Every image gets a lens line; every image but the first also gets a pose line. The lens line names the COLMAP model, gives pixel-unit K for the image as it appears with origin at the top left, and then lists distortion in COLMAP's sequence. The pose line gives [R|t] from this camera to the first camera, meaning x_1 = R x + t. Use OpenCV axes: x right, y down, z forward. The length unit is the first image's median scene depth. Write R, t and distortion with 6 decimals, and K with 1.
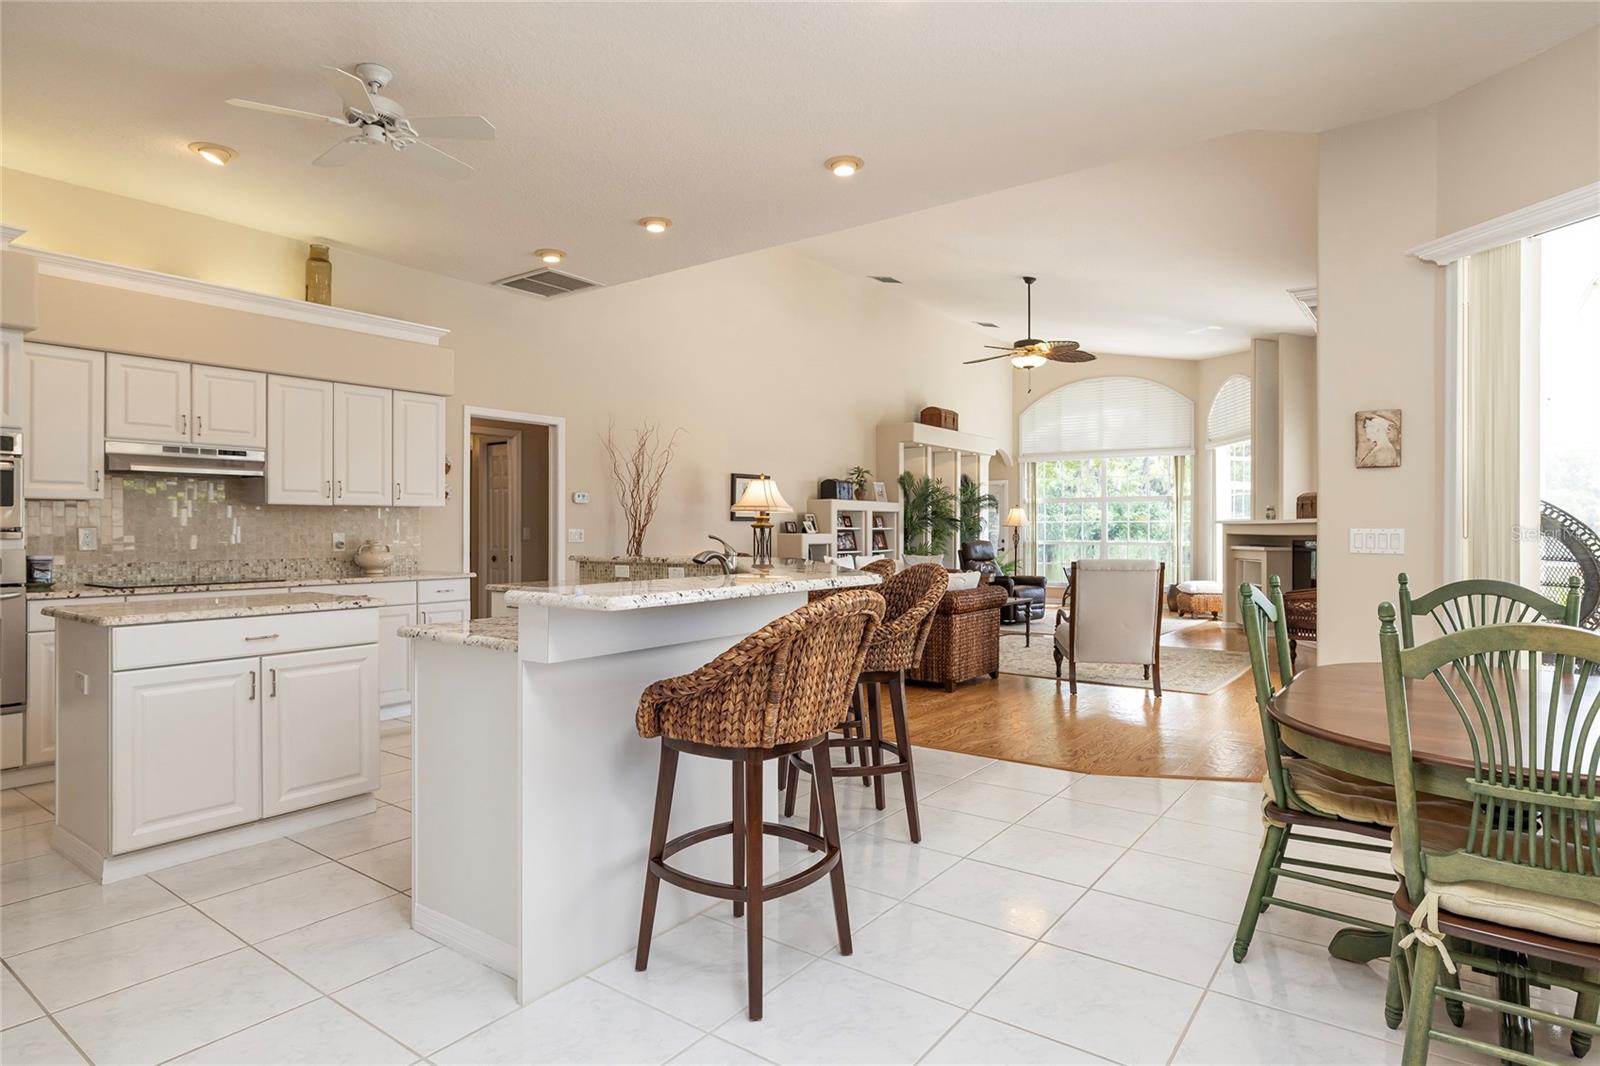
lens RADIAL K [[883.2, 0, 790.8], [0, 883.2, 531.3], [0, 0, 1]] dist [0.006657, -0.003566]
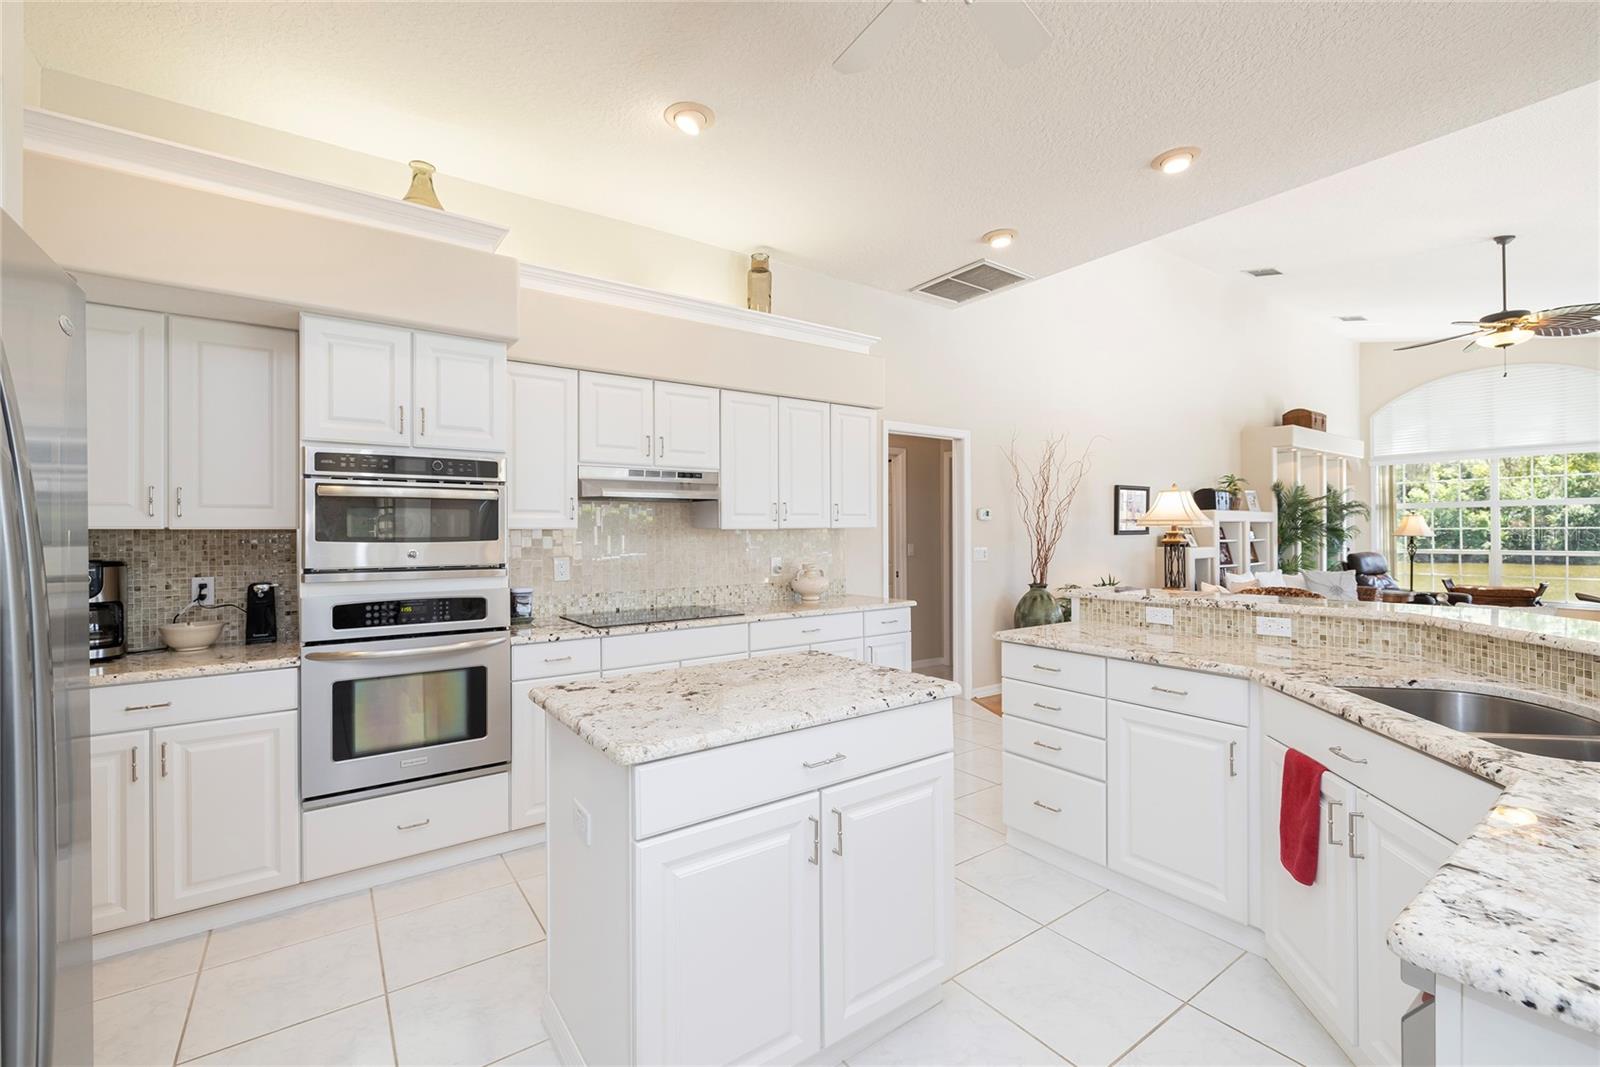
lens RADIAL K [[670.0, 0, 786.2], [0, 670.0, 531.3], [0, 0, 1]] dist [-0.001611, 0.000682]
pose [[0.950139, -0.007225, -0.311743, -0.286825], [0.006209, 0.999972, -0.004249, -0.023494], [0.311765, 0.002102, 0.950157, 0.328979]]
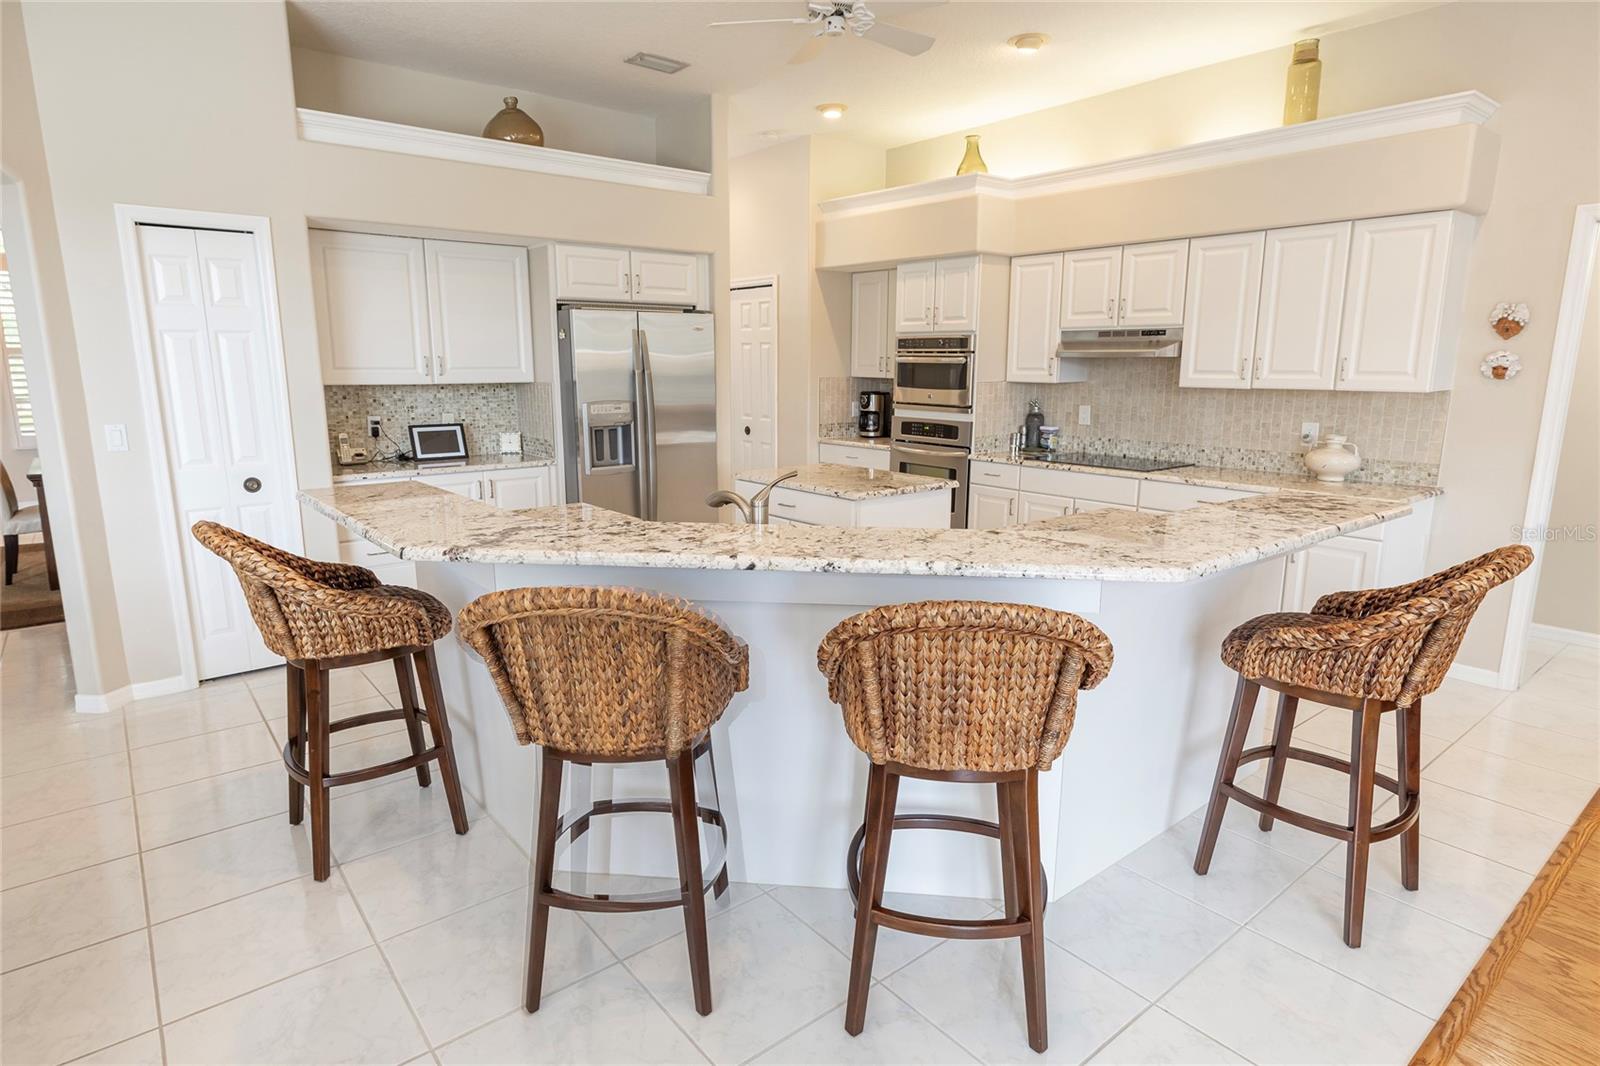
lens RADIAL K [[883.2, 0, 798.9], [0, 883.2, 528.6], [0, 0, 1]] dist [0.006657, -0.003566]
pose [[-0.241166, 0.184949, -0.952698, 0.380177], [-0.005247, 0.981410, 0.191852, -0.056697], [0.970470, 0.051267, -0.235712, 0.785065]]
